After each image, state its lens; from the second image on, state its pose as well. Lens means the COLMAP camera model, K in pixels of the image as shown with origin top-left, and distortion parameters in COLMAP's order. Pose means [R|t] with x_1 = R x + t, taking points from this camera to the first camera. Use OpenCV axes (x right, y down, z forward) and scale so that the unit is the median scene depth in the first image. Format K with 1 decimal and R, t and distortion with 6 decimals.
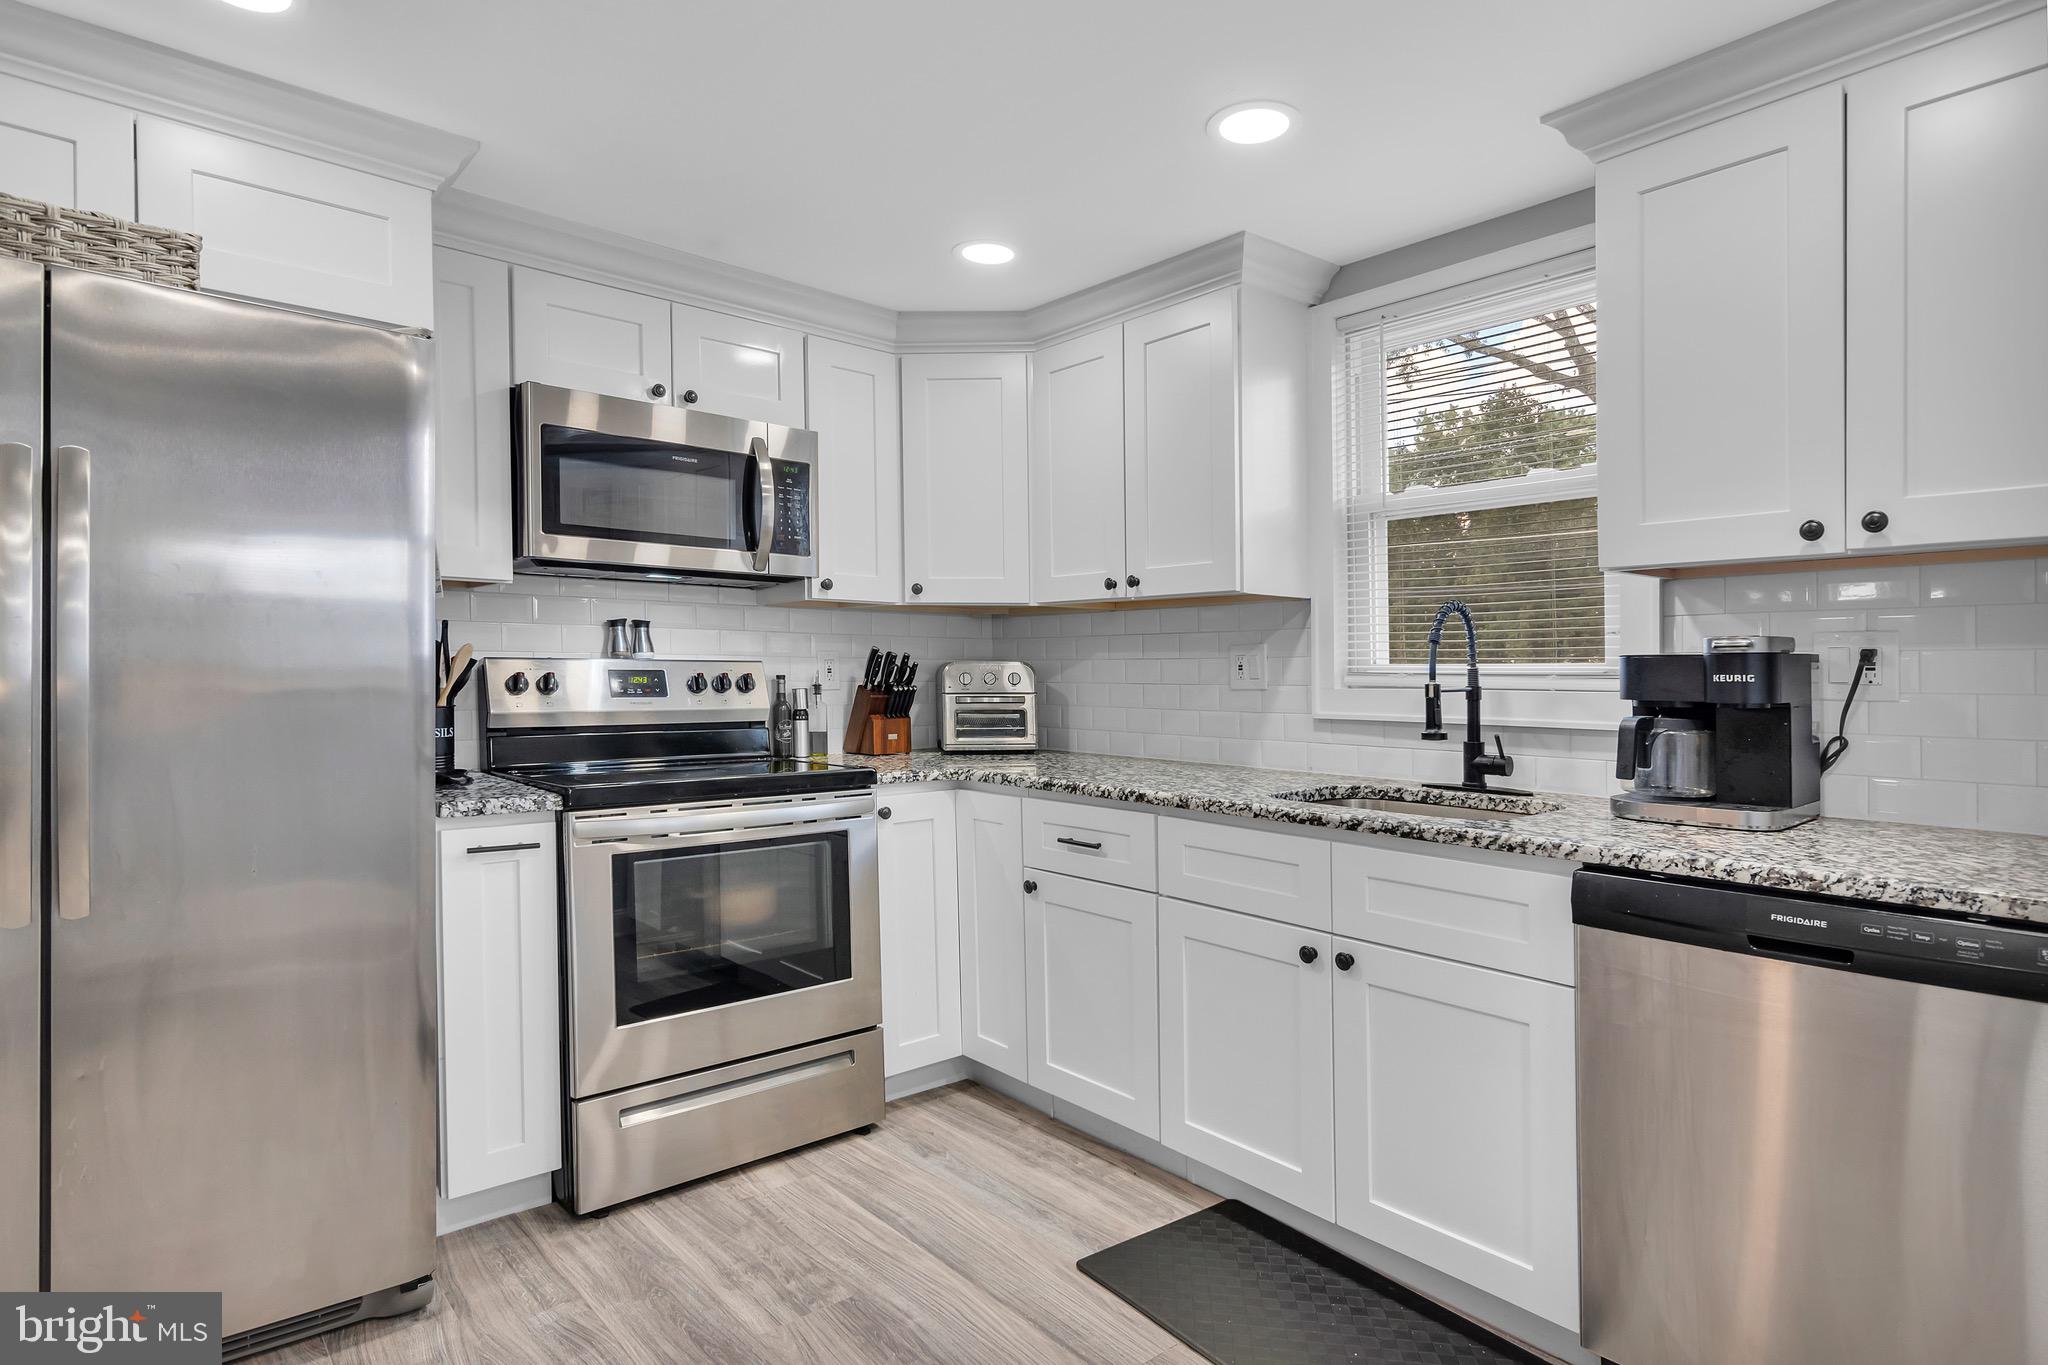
lens RADIAL K [[1100.9, 0, 1032.9], [0, 1100.9, 679.9], [0, 0, 1]] dist [-0.002114, 0.001626]
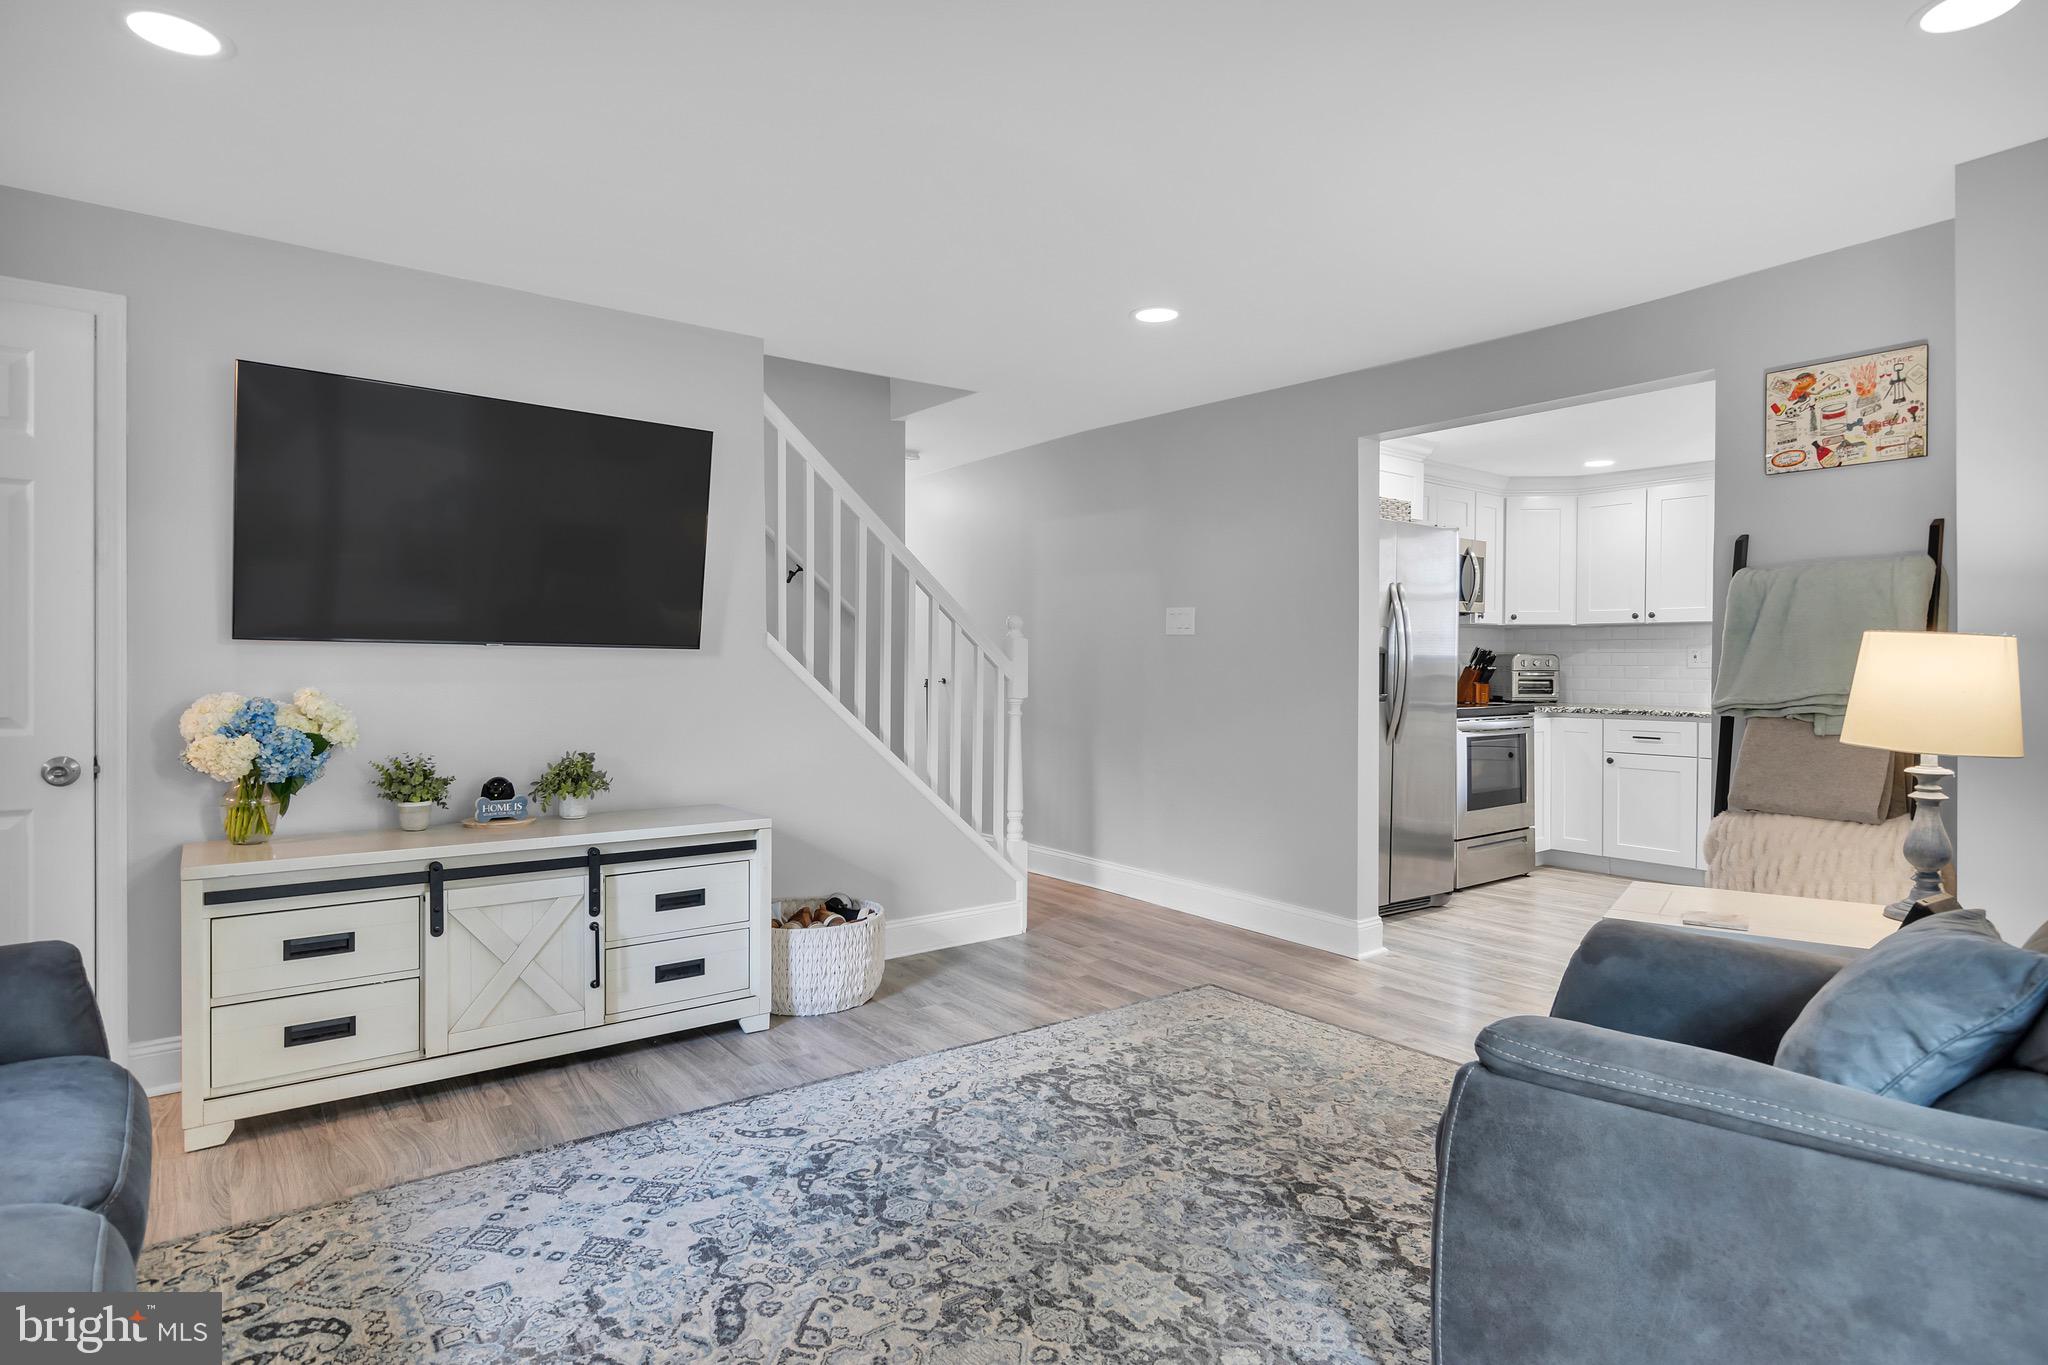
lens RADIAL K [[1100.9, 0, 1034.9], [0, 1100.9, 699.9], [0, 0, 1]] dist [-0.002114, 0.001626]
pose [[0.998905, 0.002008, -0.046749, -1.110406], [-0.000895, 0.999716, 0.023817, 0.024091], [0.046784, -0.023749, 0.998623, -1.274783]]
